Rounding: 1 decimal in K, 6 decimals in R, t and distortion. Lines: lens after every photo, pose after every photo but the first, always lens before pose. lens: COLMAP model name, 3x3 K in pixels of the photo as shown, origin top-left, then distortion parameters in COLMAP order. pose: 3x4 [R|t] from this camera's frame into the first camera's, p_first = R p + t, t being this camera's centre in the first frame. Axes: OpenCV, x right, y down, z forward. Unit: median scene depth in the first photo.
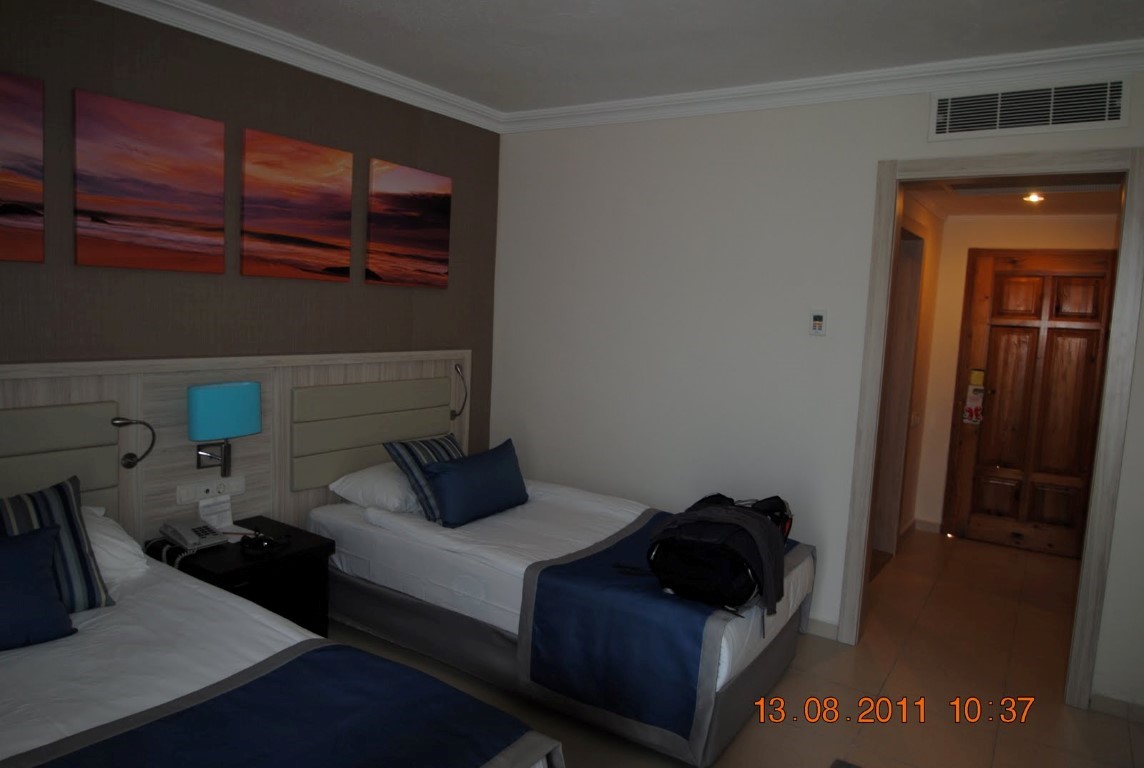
lens RADIAL K [[746.7, 0, 572.0], [0, 746.7, 384.0], [0, 0, 1]] dist [-0.030951, -0.003984]
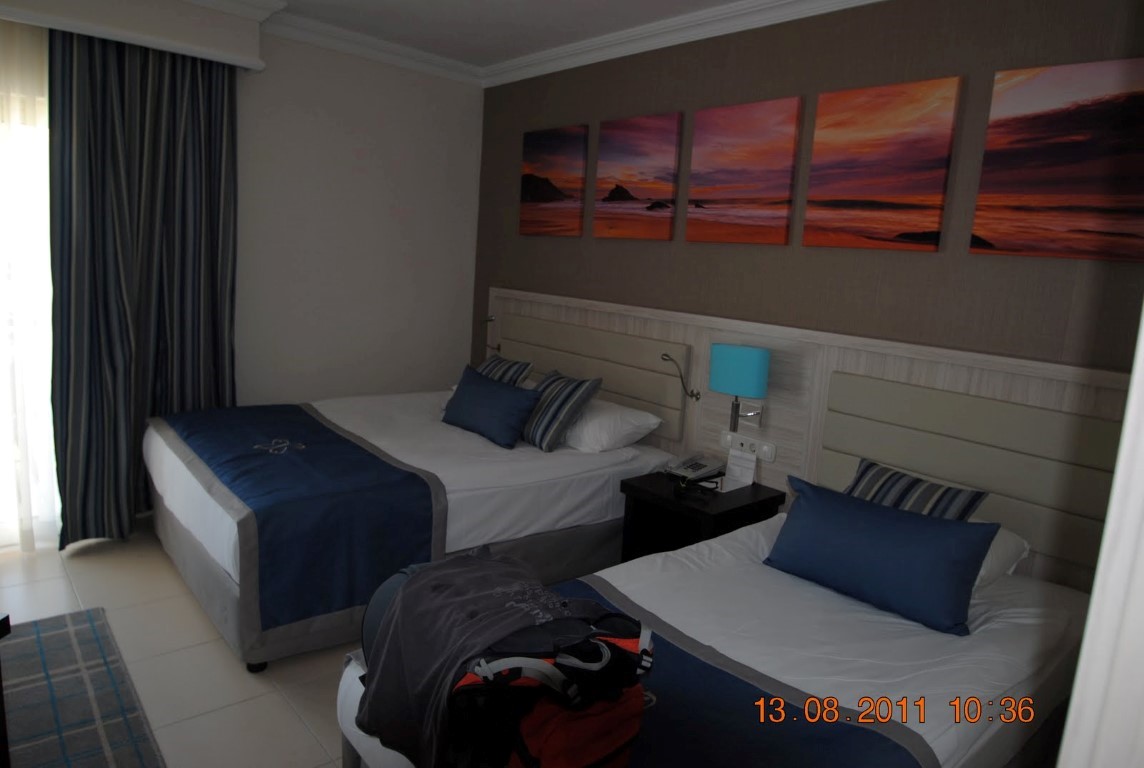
lens RADIAL K [[746.7, 0, 572.0], [0, 746.7, 384.0], [0, 0, 1]] dist [-0.030951, -0.003984]
pose [[-0.267084, 0.103571, -0.958092, 0.588924], [-0.173272, 0.972843, 0.153468, -0.064043], [0.947968, 0.206999, -0.241885, 0.954905]]
